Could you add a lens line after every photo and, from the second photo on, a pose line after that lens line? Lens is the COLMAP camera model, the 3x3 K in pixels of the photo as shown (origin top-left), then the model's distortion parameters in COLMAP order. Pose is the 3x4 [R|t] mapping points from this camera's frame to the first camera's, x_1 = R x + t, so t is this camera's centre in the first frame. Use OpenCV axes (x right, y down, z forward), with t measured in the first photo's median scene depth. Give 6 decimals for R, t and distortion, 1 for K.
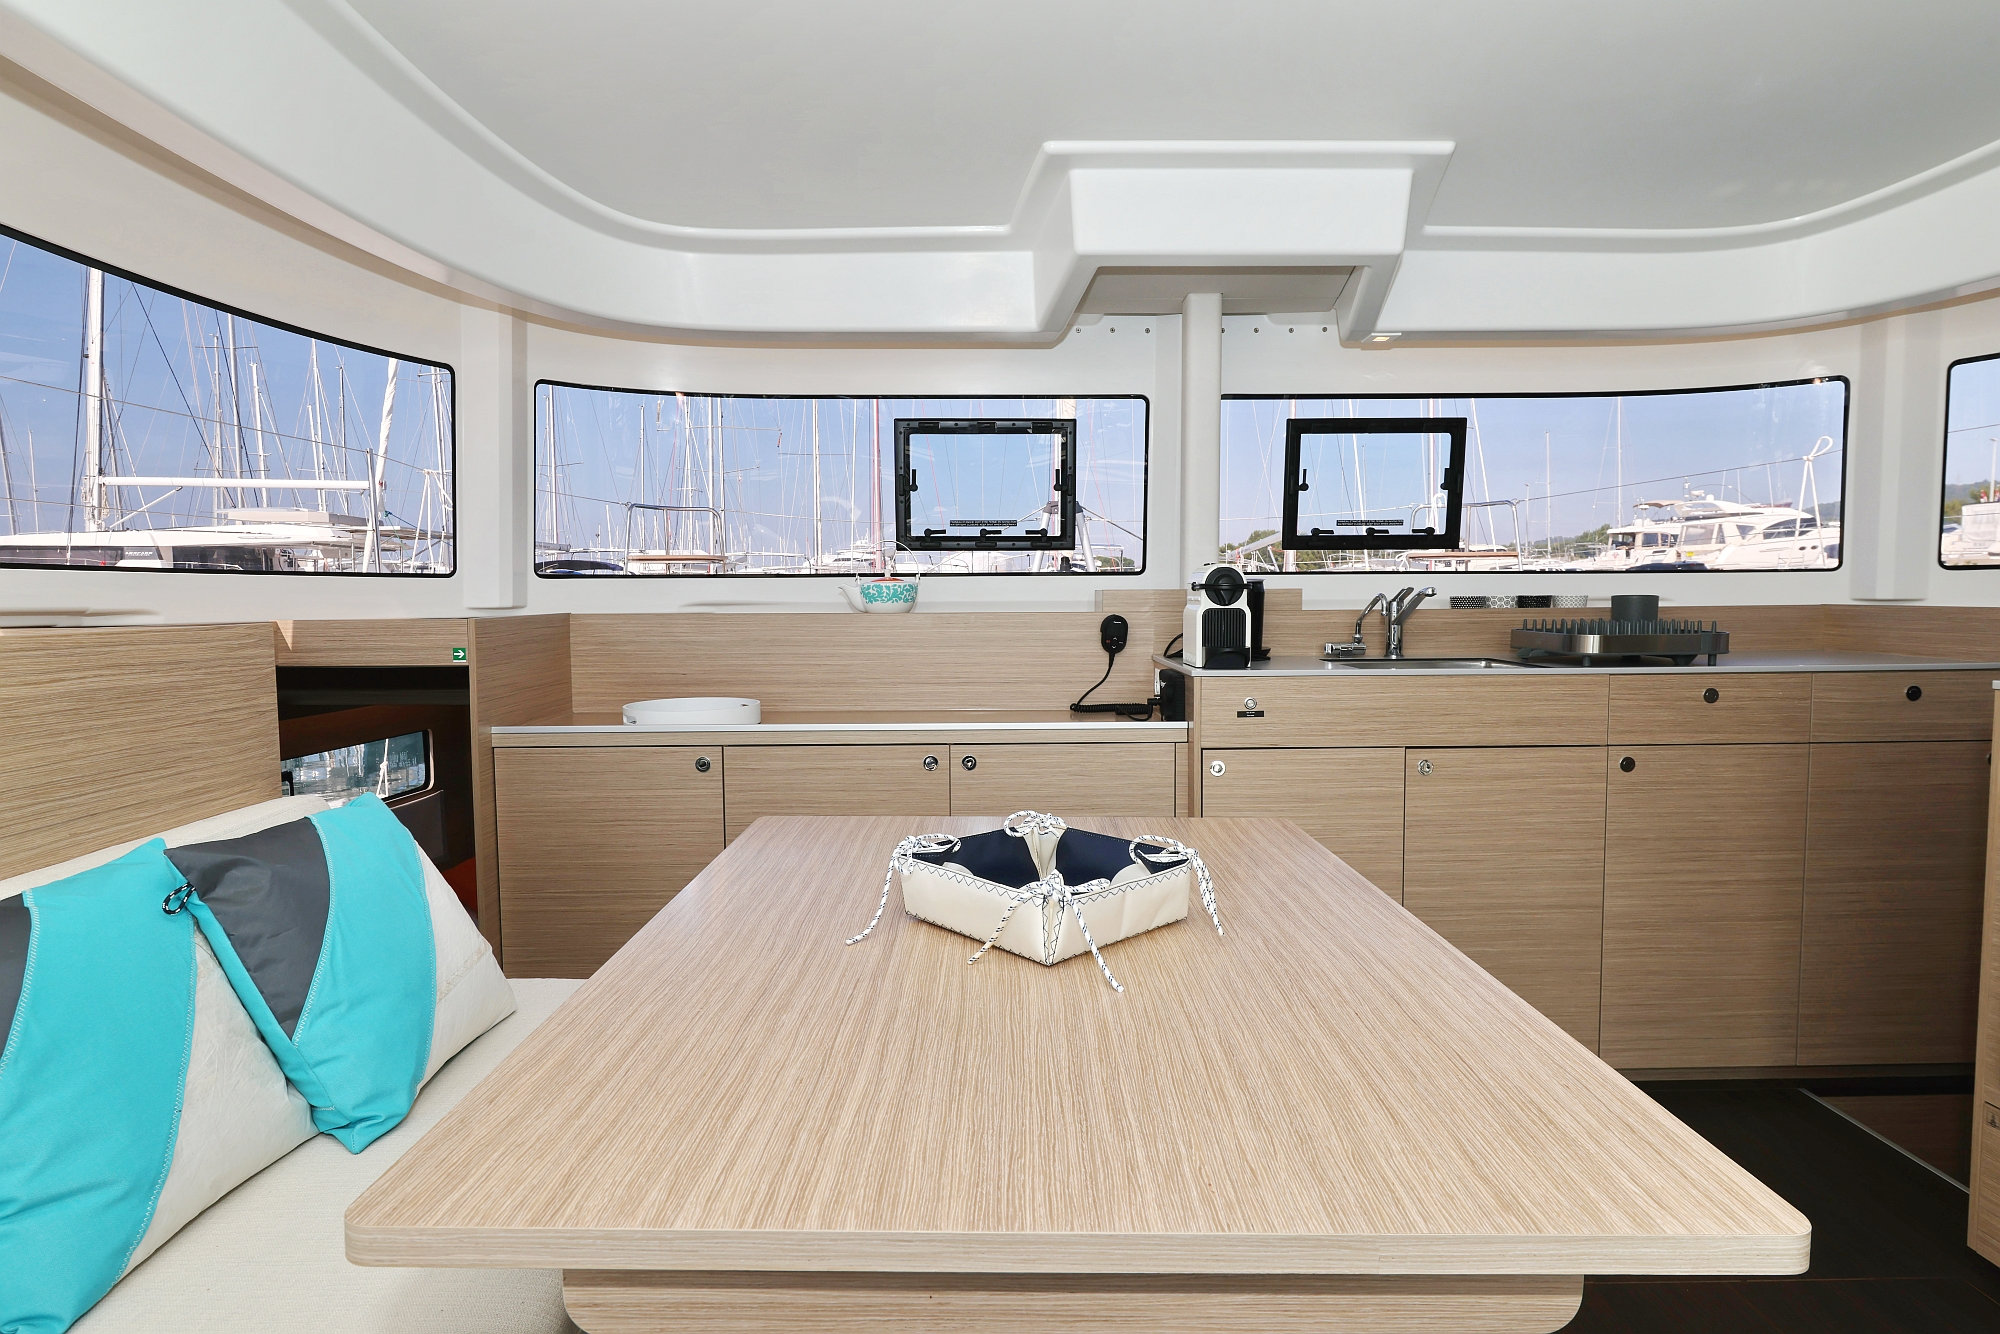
lens RADIAL K [[1074.0, 0, 1035.1], [0, 1074.0, 646.1], [0, 0, 1]] dist [0.014767, -0.002859]
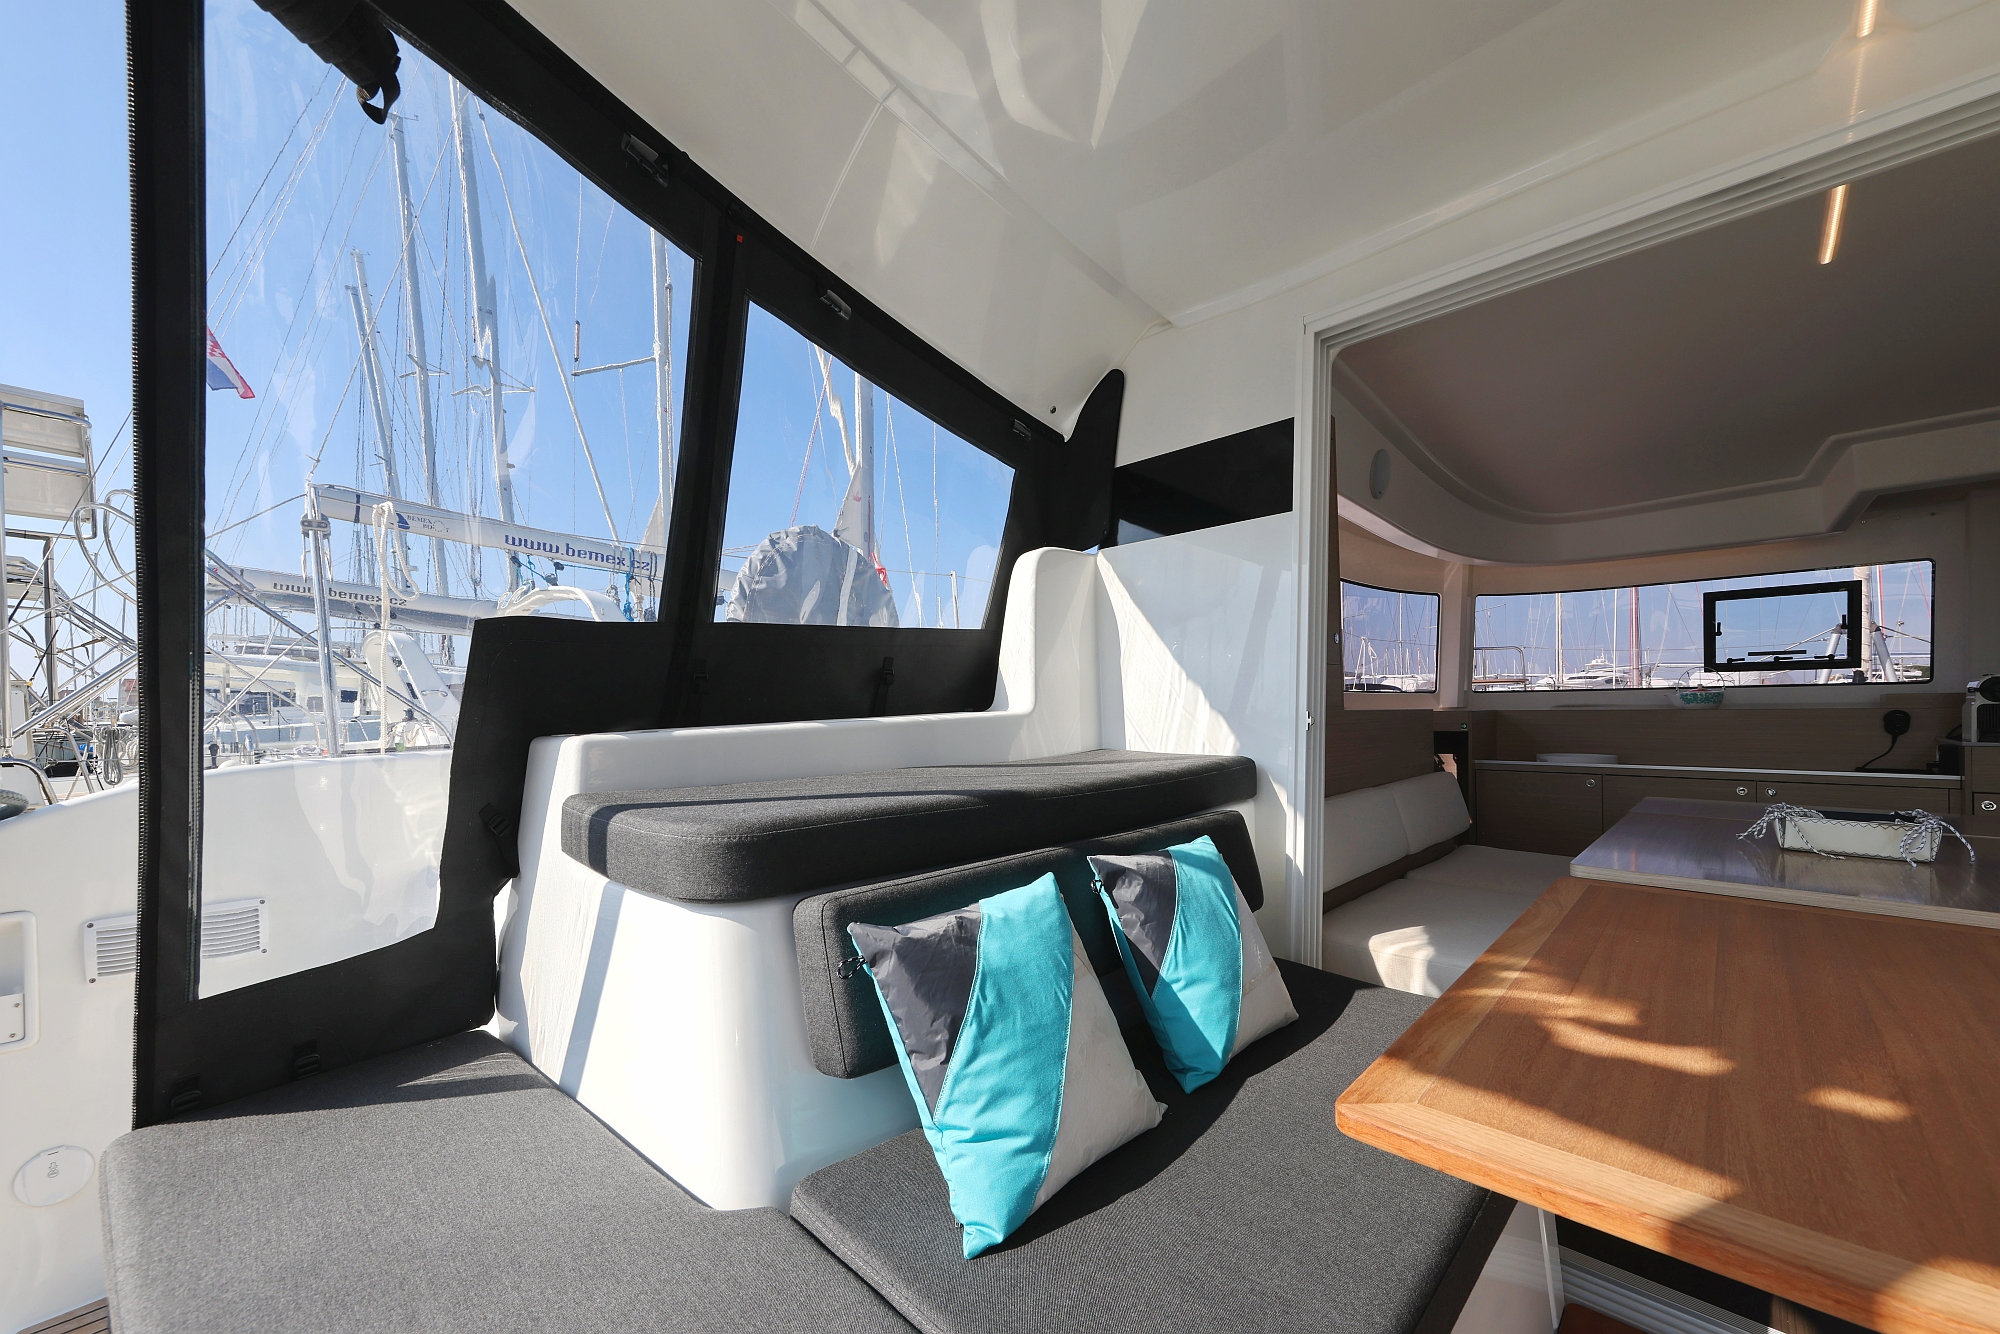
lens RADIAL K [[782.1, 0, 1018.5], [0, 782.1, 728.3], [0, 0, 1]] dist [-0.001228, 0.000254]
pose [[0.699887, 0.016676, -0.714059, -0.006958], [-0.032465, 0.999437, -0.008479, 0.045789], [0.713515, 0.029116, 0.700035, -0.656903]]
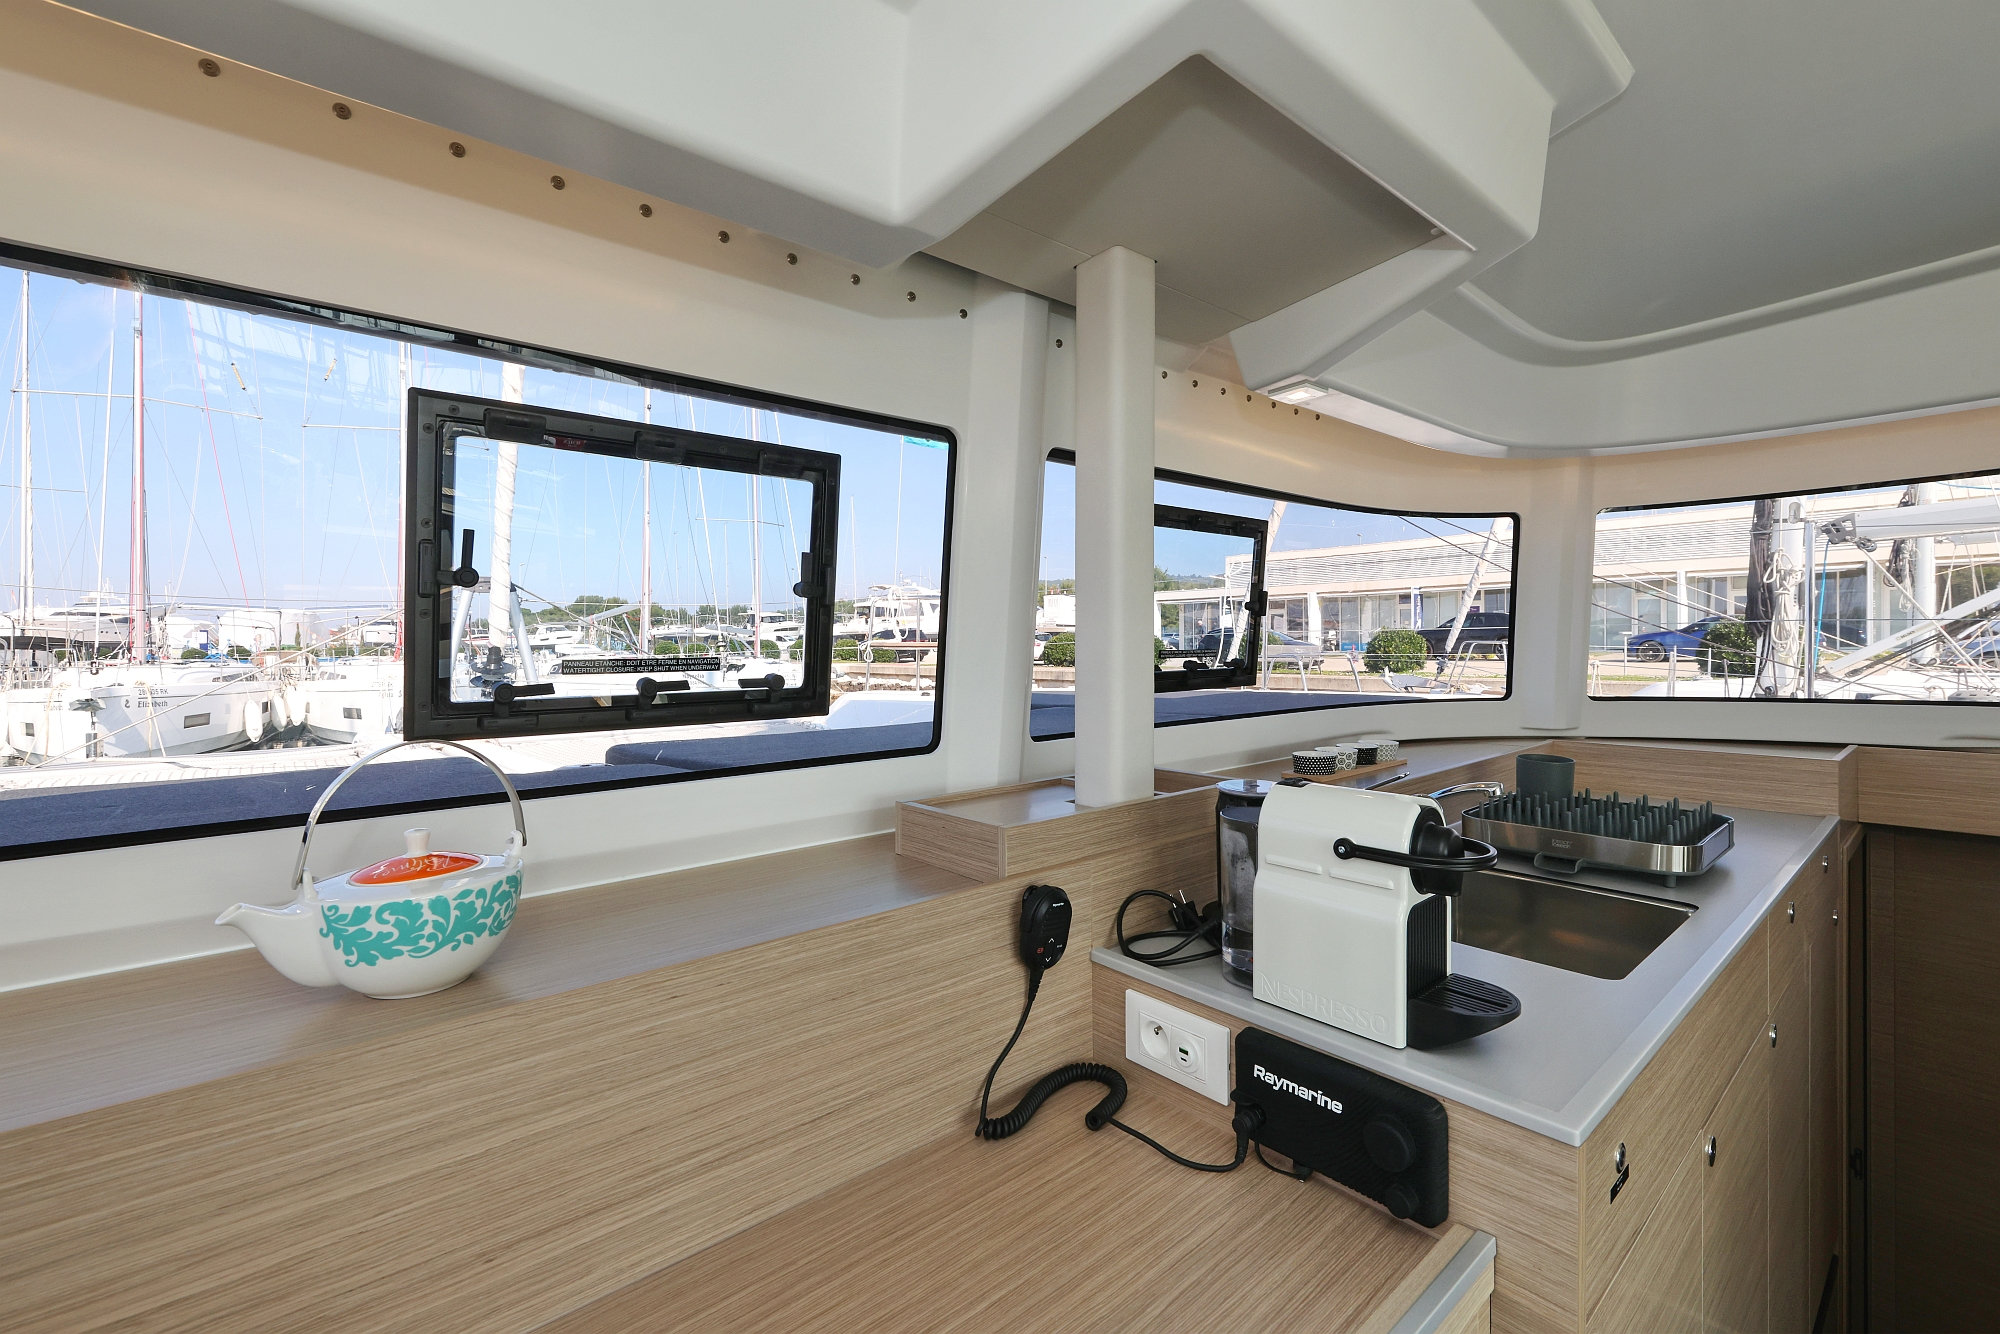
lens RADIAL K [[848.8, 0, 987.5], [0, 848.8, 629.4], [0, 0, 1]] dist [0.012944, 0.000031]
pose [[0.795908, 0.010000, 0.605335, -0.165090], [0.033040, 0.997656, -0.059924, -0.117230], [-0.604516, 0.067694, 0.793712, 0.725147]]
